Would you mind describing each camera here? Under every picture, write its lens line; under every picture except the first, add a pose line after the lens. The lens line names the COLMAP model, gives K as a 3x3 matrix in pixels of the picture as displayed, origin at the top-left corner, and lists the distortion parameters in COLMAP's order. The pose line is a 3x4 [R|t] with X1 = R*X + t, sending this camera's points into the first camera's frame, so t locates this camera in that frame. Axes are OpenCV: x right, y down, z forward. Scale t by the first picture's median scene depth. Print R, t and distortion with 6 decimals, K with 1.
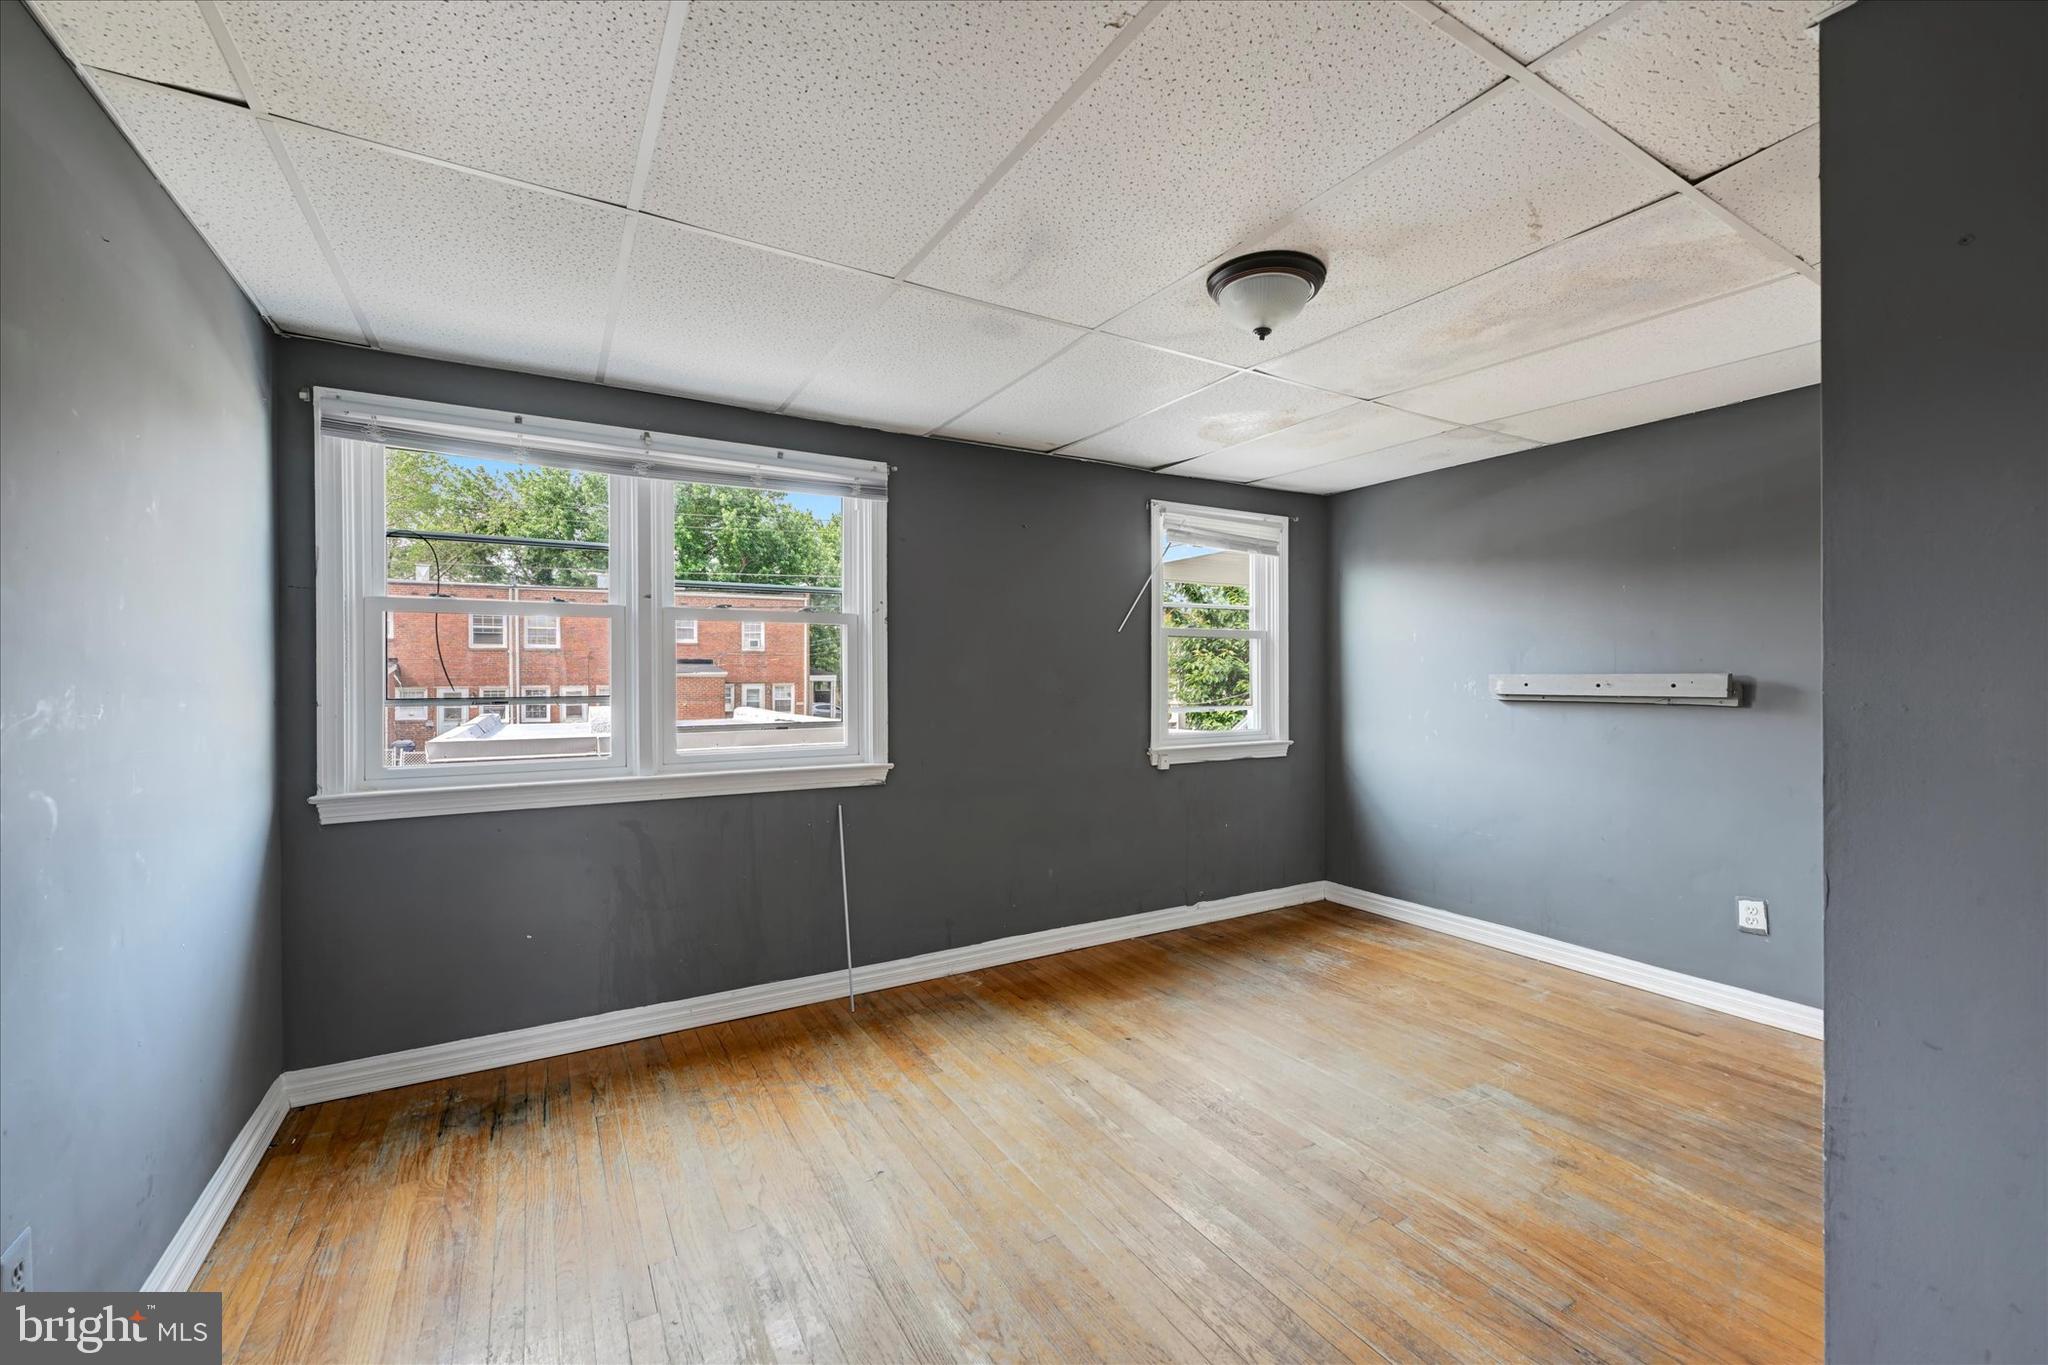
lens RADIAL K [[841.2, 0, 1021.4], [0, 841.2, 675.6], [0, 0, 1]] dist [0.000907, -0.000024]
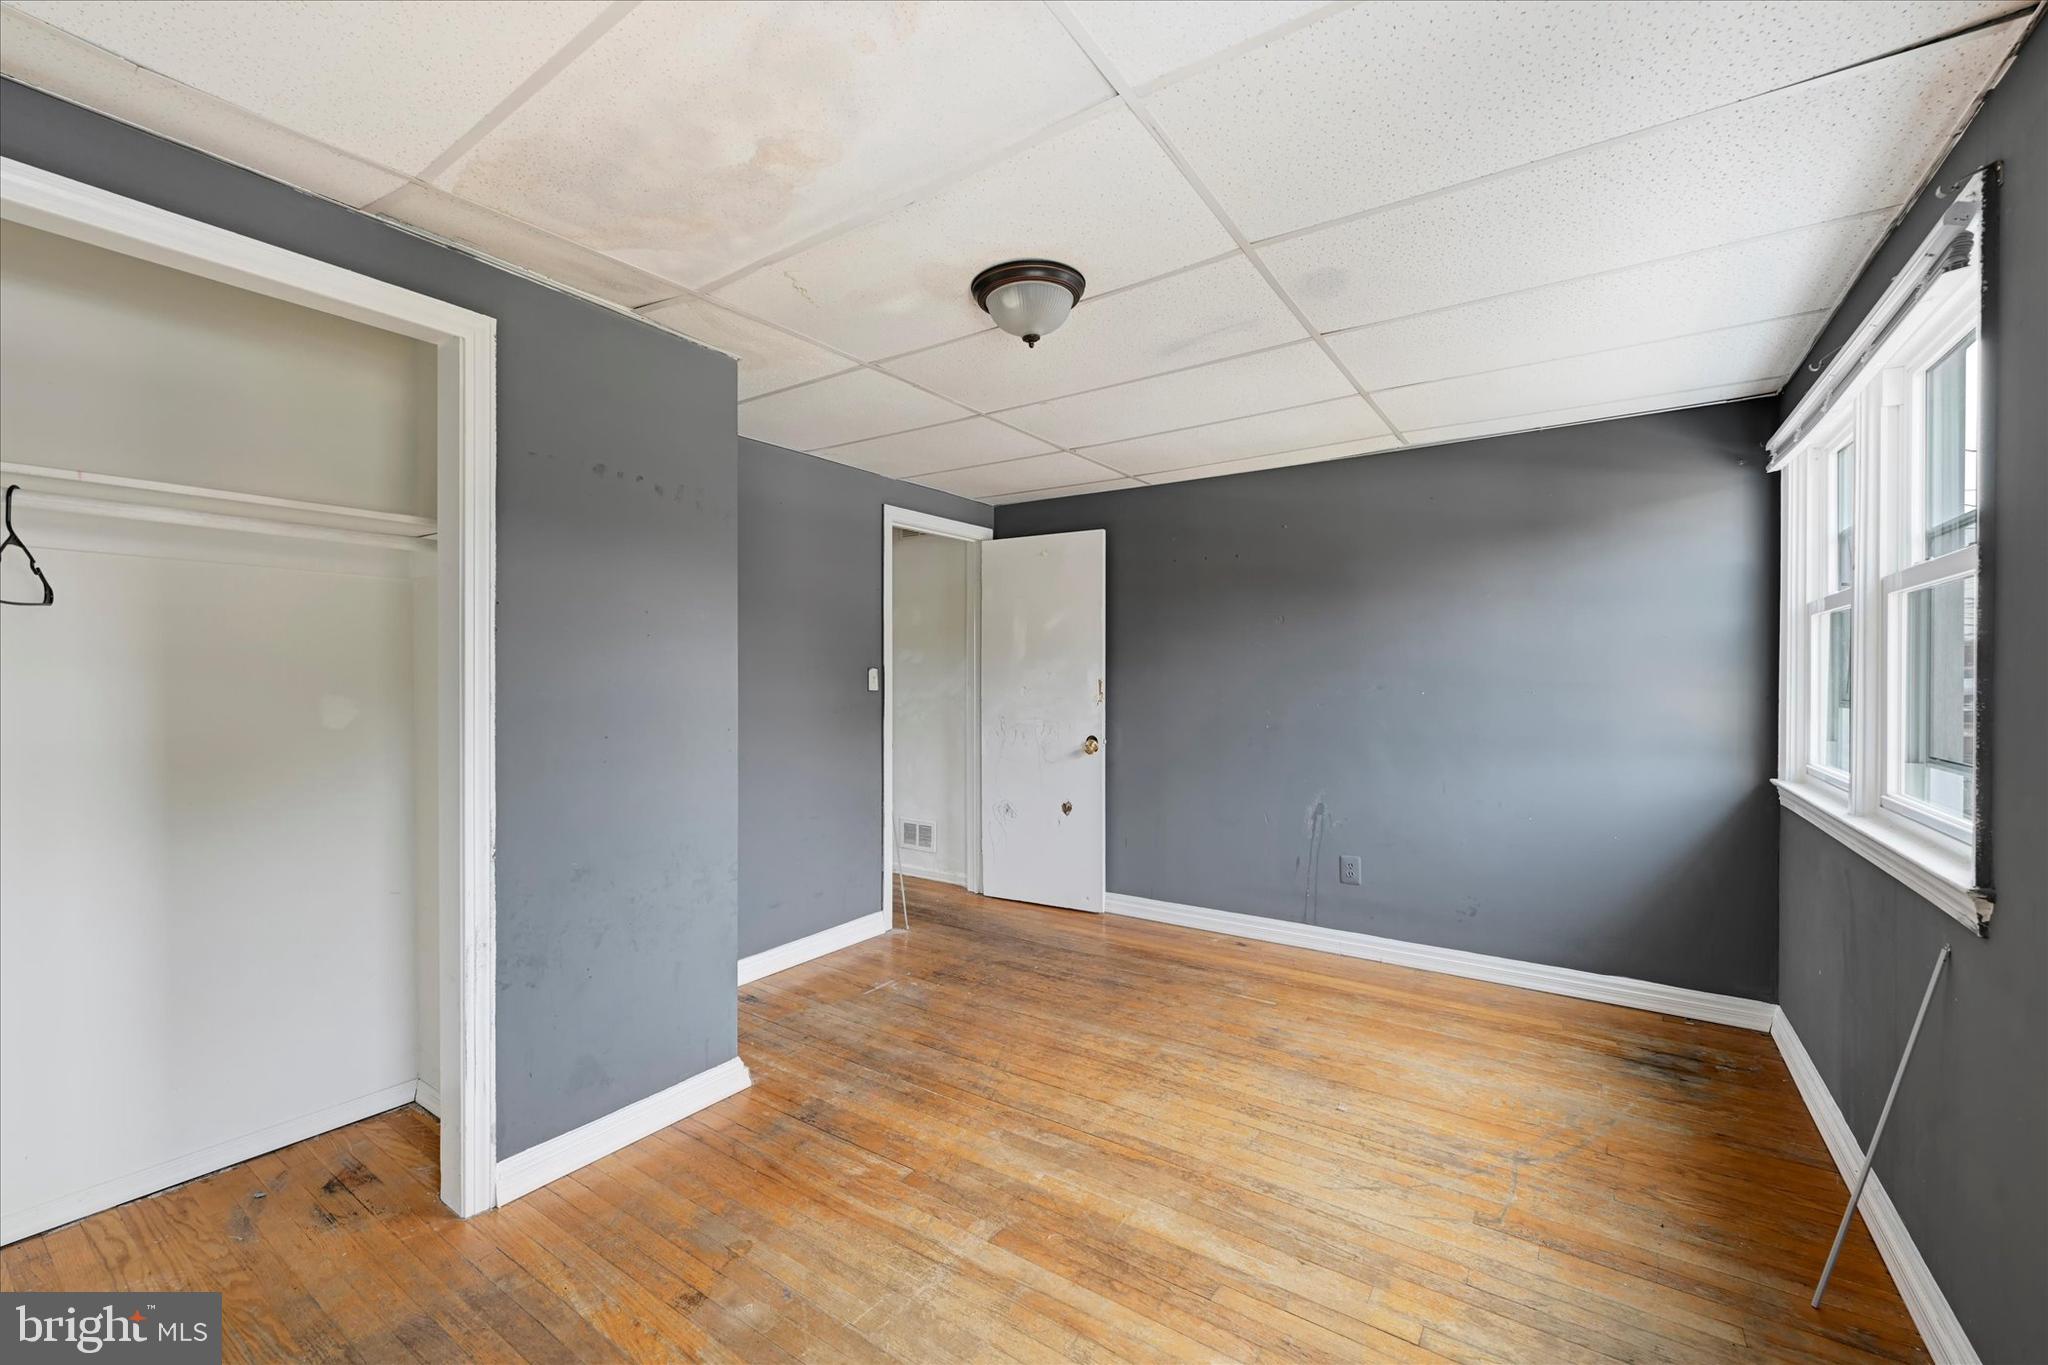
lens RADIAL K [[841.2, 0, 1021.4], [0, 841.2, 675.6], [0, 0, 1]] dist [0.000907, -0.000024]
pose [[-0.902581, 0.003761, -0.430504, 0.655698], [0.002007, 0.999988, 0.004528, -0.008028], [0.430516, 0.003222, -0.902577, 1.709916]]
